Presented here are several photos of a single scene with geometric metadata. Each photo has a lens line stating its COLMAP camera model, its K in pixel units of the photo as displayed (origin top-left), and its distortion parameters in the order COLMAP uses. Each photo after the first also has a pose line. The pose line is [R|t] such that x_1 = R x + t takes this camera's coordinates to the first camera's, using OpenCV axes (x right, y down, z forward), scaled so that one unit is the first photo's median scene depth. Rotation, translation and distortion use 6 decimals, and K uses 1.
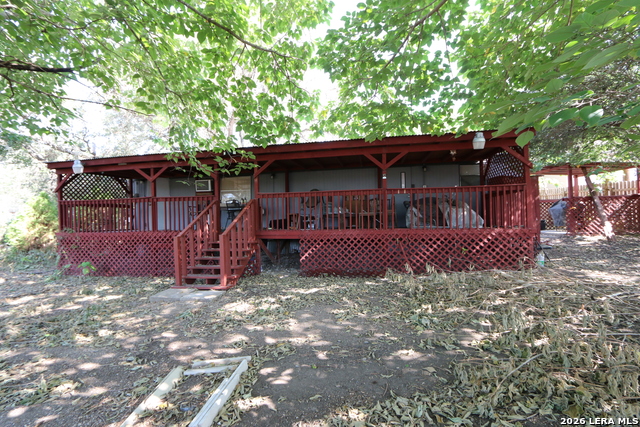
lens RADIAL K [[298.0, 0, 320.6], [0, 298.0, 215.2], [0, 0, 1]] dist [-0.020203, -0.000002]
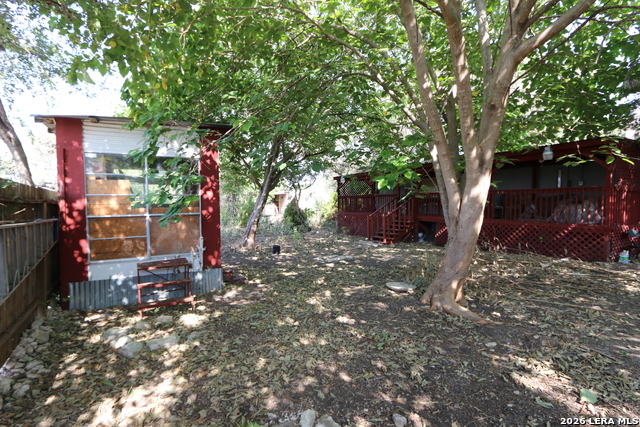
lens RADIAL K [[298.0, 0, 319.8], [0, 298.0, 211.4], [0, 0, 1]] dist [-0.020203, -0.000002]
pose [[0.631910, 0.040846, -0.773965, 0.637265], [-0.009660, 0.998948, 0.044832, -0.036164], [0.774982, -0.020853, 0.631640, -0.395368]]
